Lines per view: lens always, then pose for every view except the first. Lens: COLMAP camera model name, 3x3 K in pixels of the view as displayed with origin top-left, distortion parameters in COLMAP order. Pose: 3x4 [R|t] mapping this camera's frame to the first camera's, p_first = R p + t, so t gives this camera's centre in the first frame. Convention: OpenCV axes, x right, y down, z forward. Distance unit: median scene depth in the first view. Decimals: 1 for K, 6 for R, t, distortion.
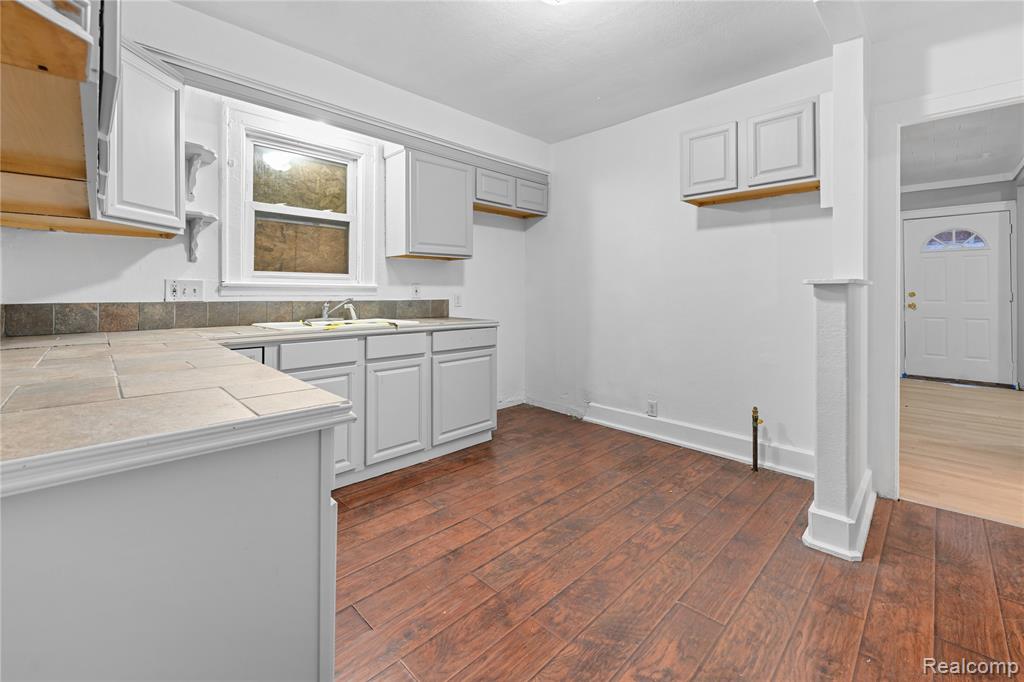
lens RADIAL K [[418.5, 0, 509.3], [0, 418.5, 289.5], [0, 0, 1]] dist [-0.008930, 0.000491]
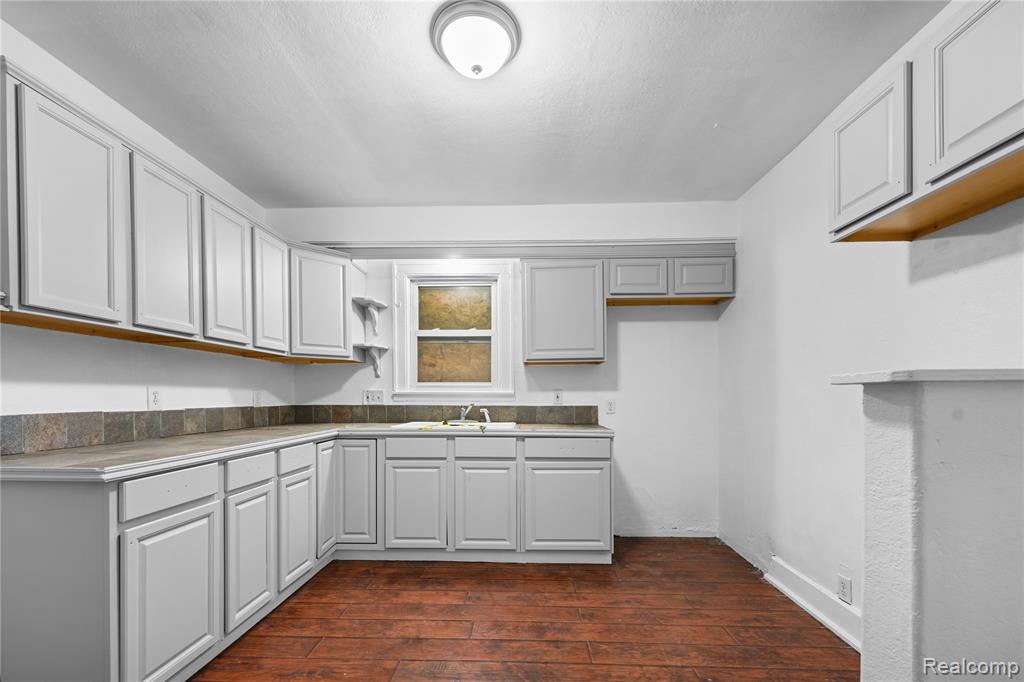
lens RADIAL K [[418.5, 0, 516.6], [0, 418.5, 398.5], [0, 0, 1]] dist [-0.008930, 0.000491]
pose [[0.695441, 0.001369, -0.718582, 0.526797], [0.006602, 0.999944, 0.008294, -0.001774], [0.718553, -0.010513, 0.695393, 0.279665]]
